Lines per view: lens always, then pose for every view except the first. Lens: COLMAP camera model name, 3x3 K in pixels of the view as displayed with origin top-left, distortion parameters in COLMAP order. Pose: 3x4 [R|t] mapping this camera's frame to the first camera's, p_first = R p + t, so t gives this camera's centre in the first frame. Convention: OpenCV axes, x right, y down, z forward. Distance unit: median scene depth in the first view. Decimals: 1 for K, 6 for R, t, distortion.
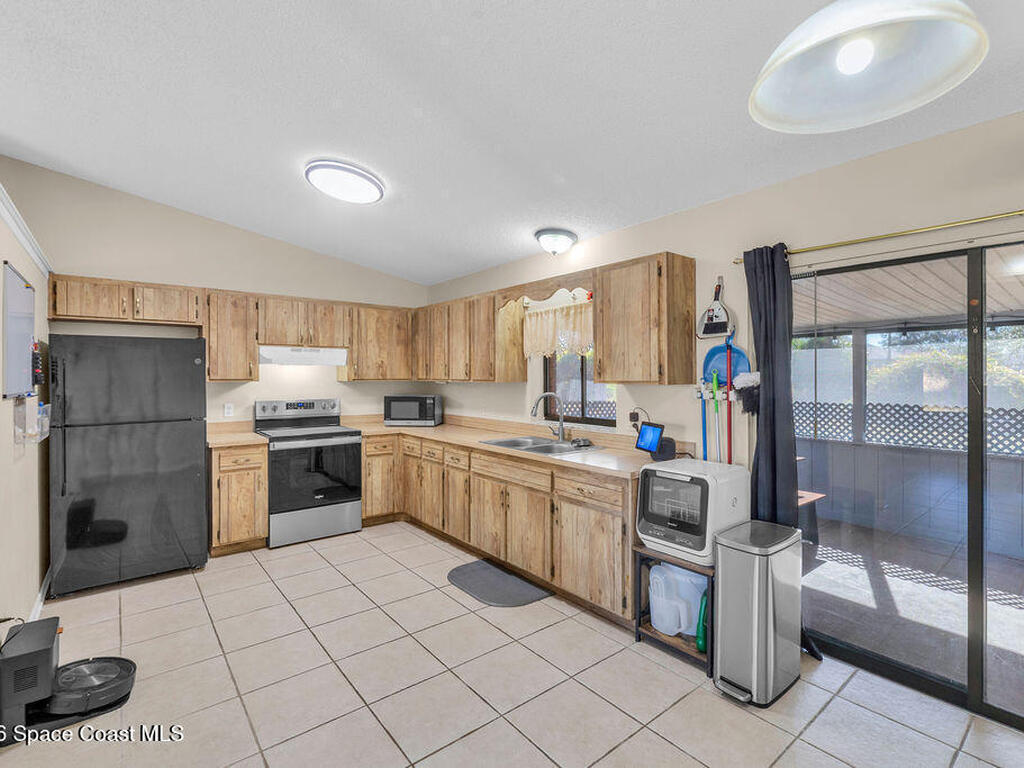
lens RADIAL K [[492.1, 0, 513.2], [0, 492.1, 376.8], [0, 0, 1]] dist [-0.001296, -0.000160]
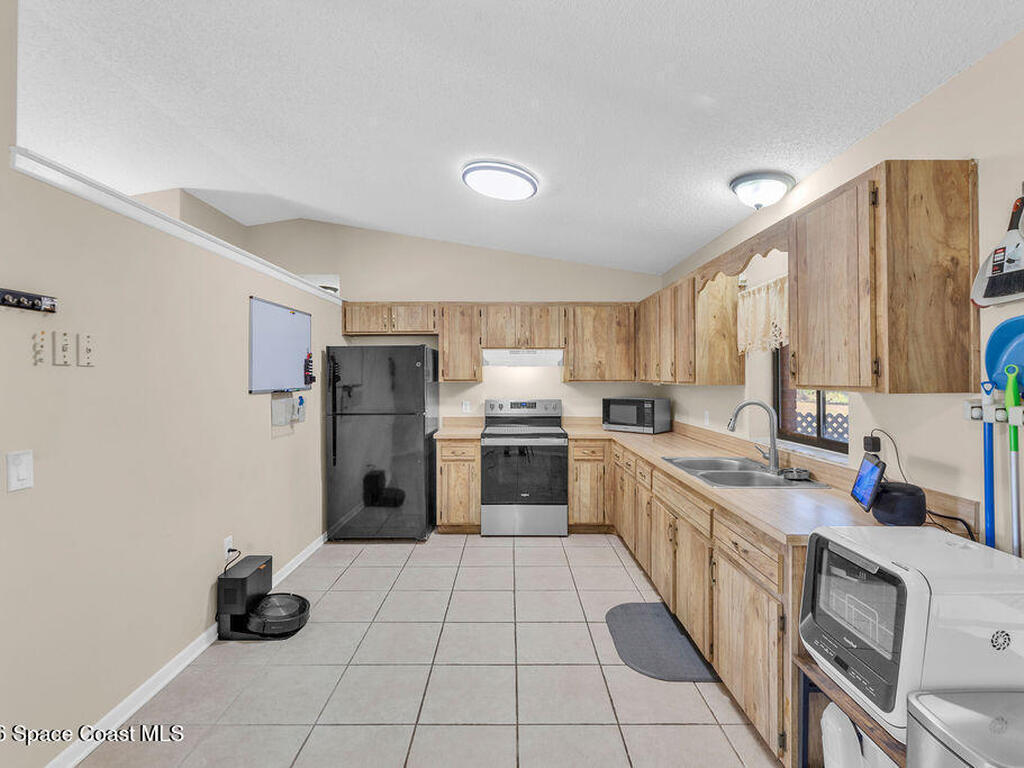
lens RADIAL K [[486.6, 0, 512.3], [0, 486.6, 375.7], [0, 0, 1]] dist [-0.001564, -0.000064]
pose [[0.780612, -0.001374, -0.625014, 0.224791], [-0.000420, 0.999996, -0.002723, -0.001542], [0.625015, 0.002388, 0.780609, 0.198426]]
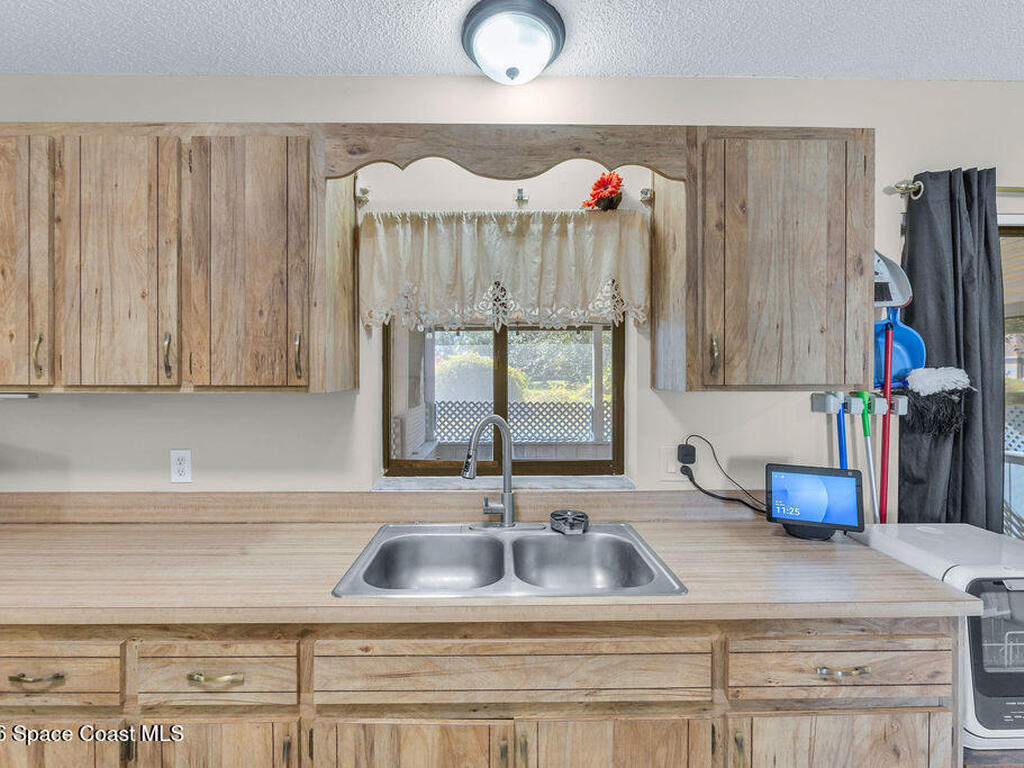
lens RADIAL K [[494.8, 0, 504.2], [0, 494.8, 376.8], [0, 0, 1]] dist [-0.007745, -0.000650]
pose [[0.615585, -0.005680, 0.788050, -0.224486], [0.001754, 0.999981, 0.005838, -0.001499], [-0.788069, -0.002211, 0.615583, 0.682133]]
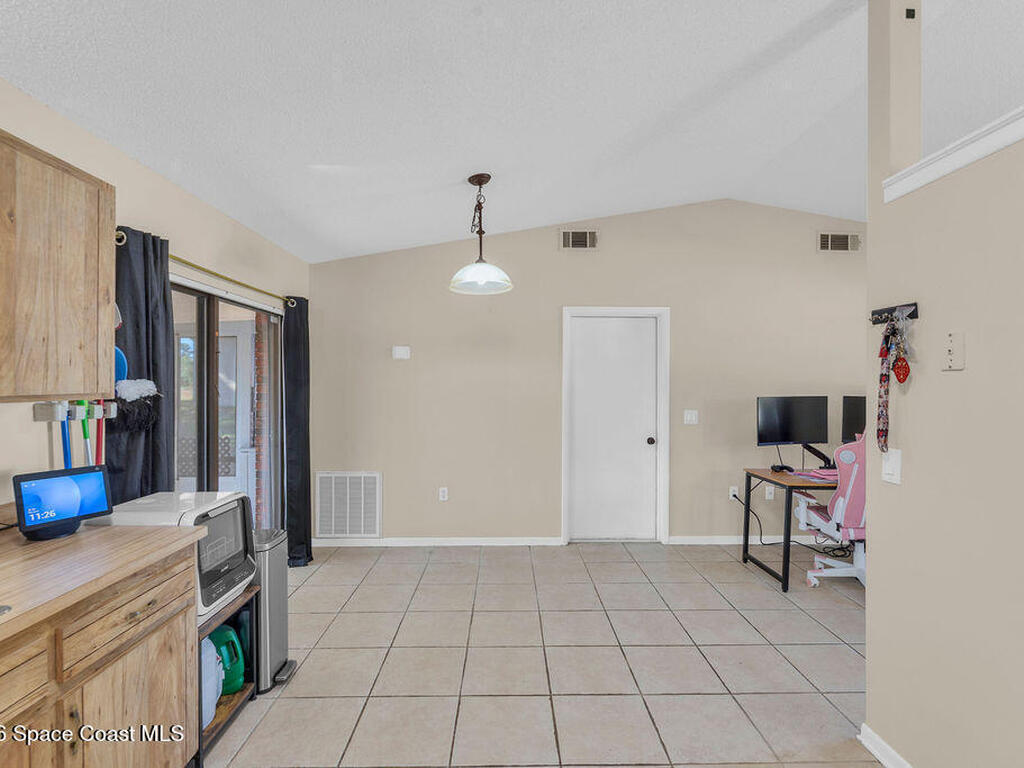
lens RADIAL K [[486.4, 0, 512.0], [0, 486.4, 384.0], [0, 0, 1]] dist [-0.002413, -0.000271]
pose [[-0.787310, -0.000148, 0.616558, -0.327018], [0.002276, 0.999992, 0.003146, -0.002071], [-0.616553, 0.003881, -0.787304, 0.812892]]
